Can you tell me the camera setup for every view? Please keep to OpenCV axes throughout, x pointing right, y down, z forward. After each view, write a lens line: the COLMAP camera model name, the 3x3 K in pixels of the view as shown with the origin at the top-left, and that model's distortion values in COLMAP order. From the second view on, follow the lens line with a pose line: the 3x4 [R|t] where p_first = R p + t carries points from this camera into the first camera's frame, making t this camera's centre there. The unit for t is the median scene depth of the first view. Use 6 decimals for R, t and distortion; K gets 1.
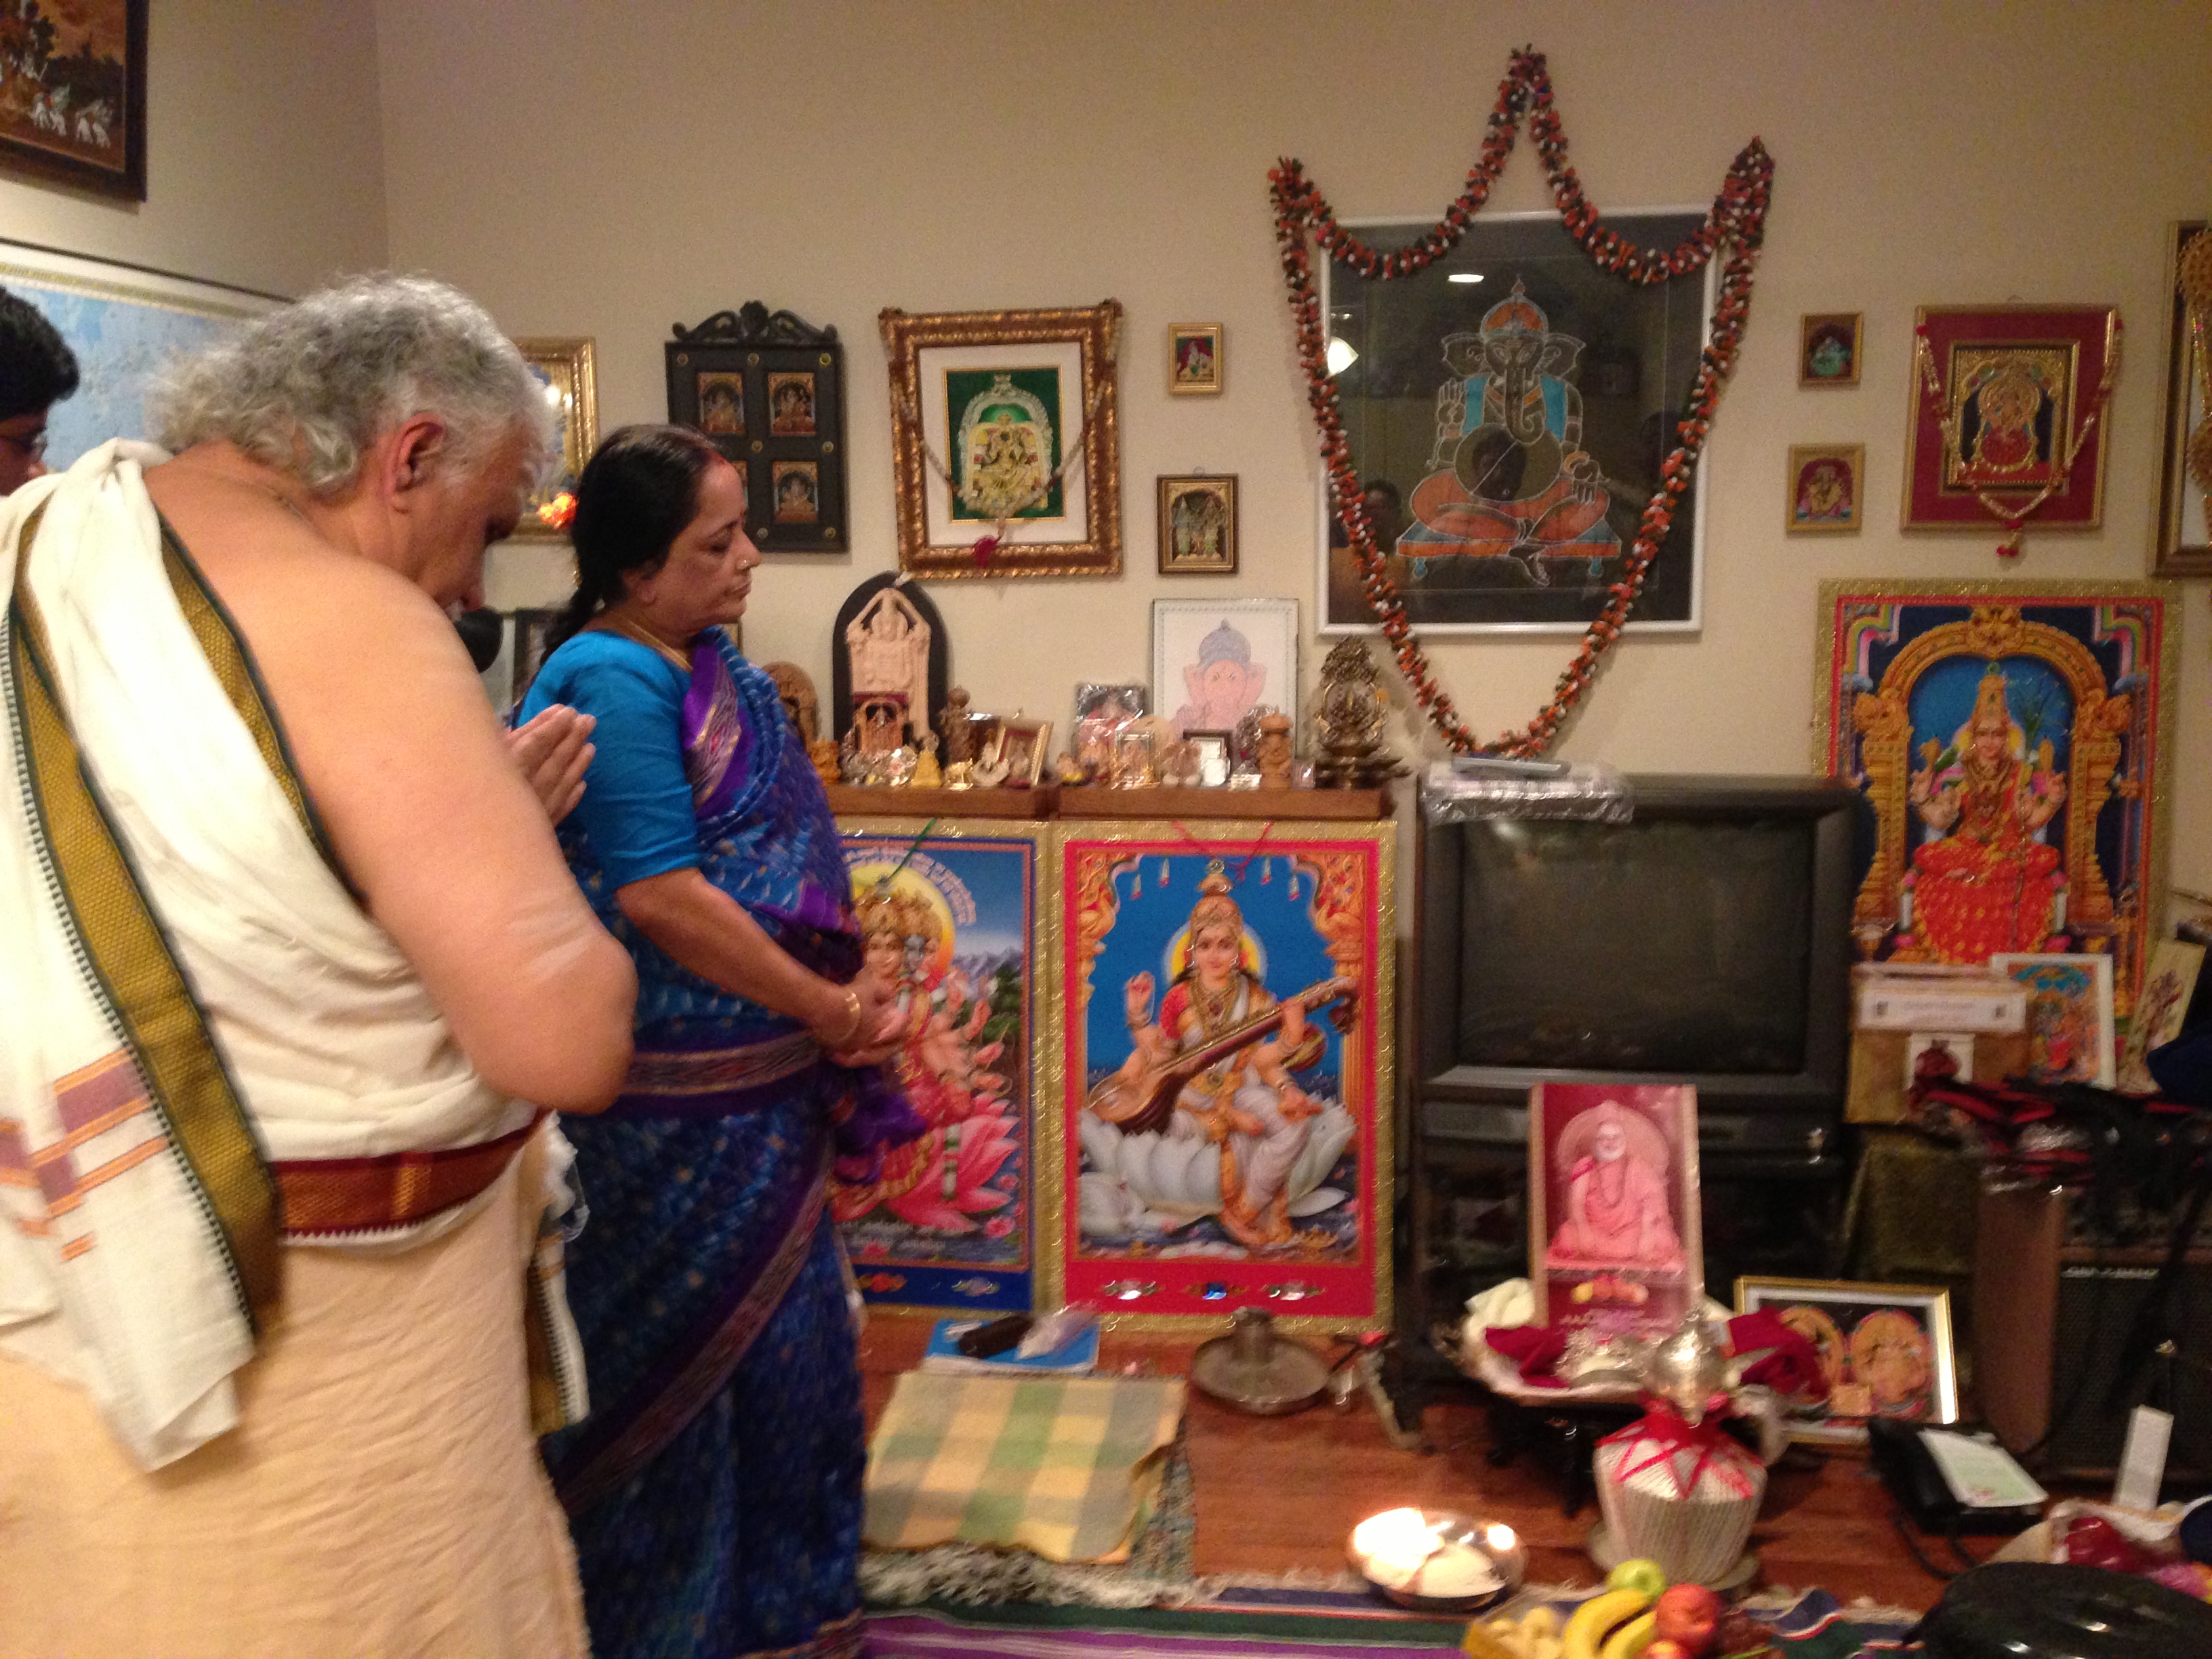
lens RADIAL K [[2069.2, 0, 1112.3], [0, 2069.2, 873.7], [0, 0, 1]] dist [0.060673, 0.000000]
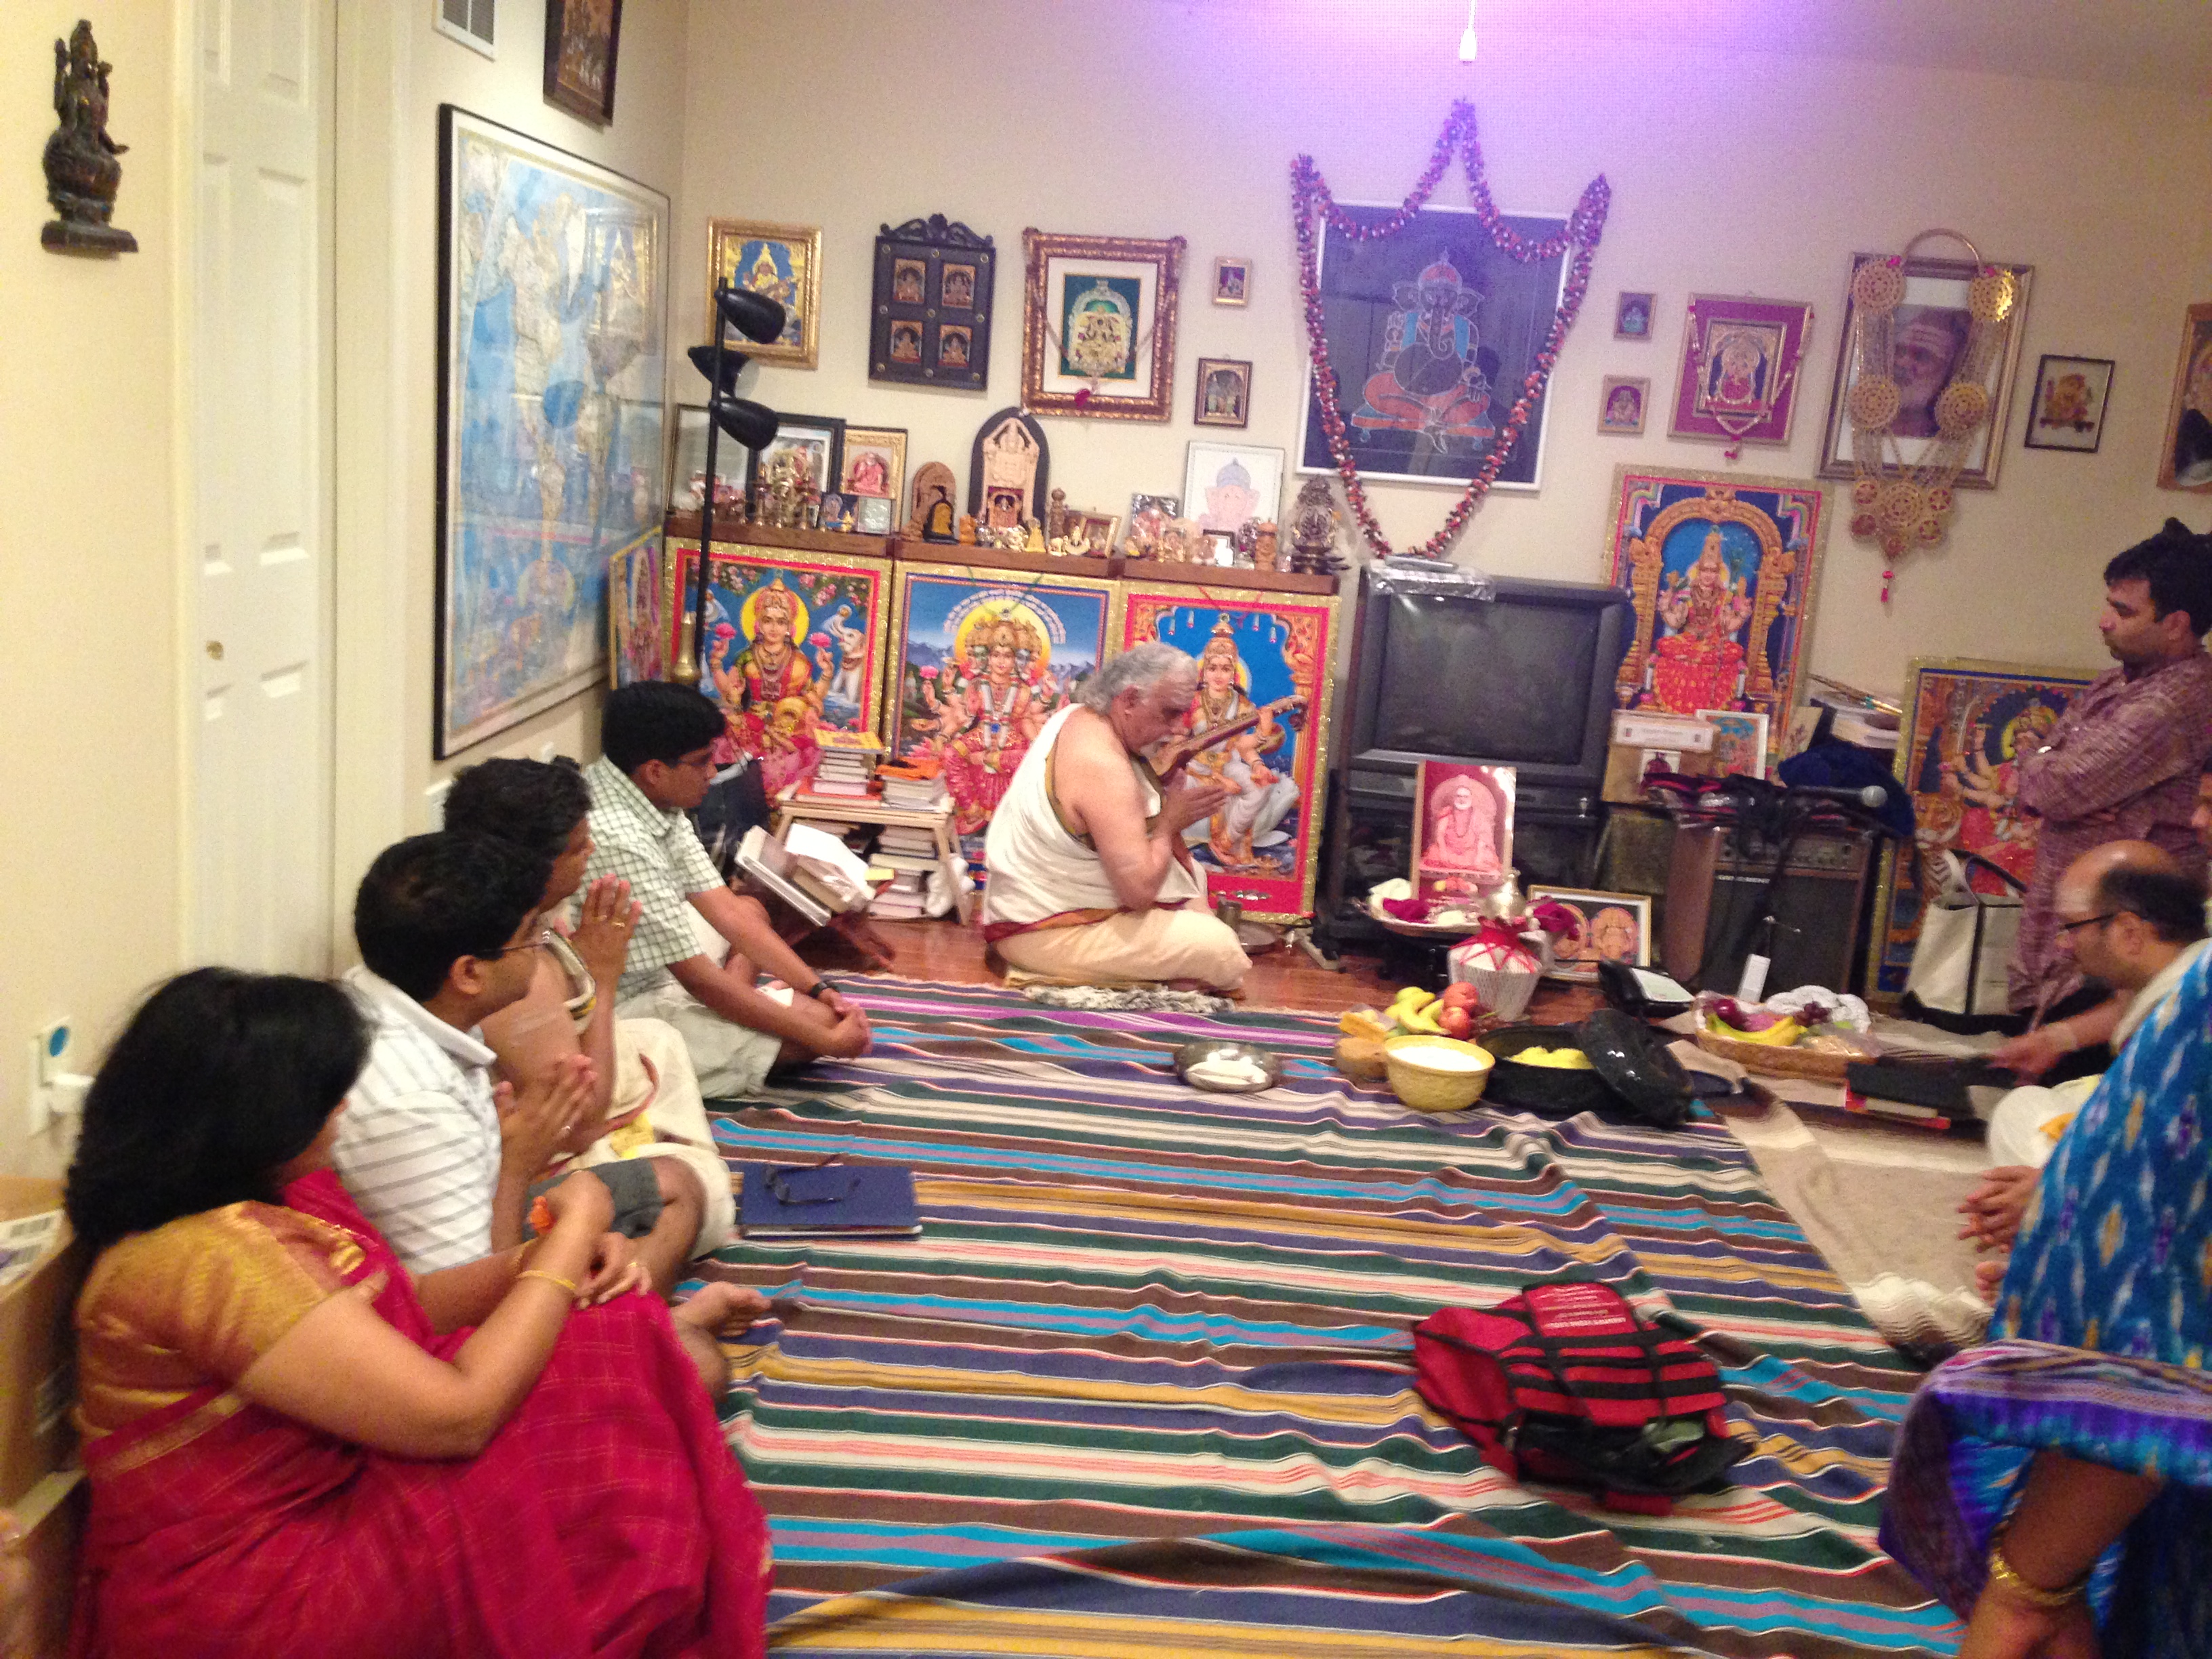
lens RADIAL K [[2069.2, 0, 1095.9], [0, 2069.2, 890.3], [0, 0, 1]] dist [0.060673, 0.000000]
pose [[0.992476, 0.063486, 0.104698, -0.194255], [-0.070427, 0.995463, 0.063983, 0.106965], [-0.100161, -0.070875, 0.992444, -0.542668]]
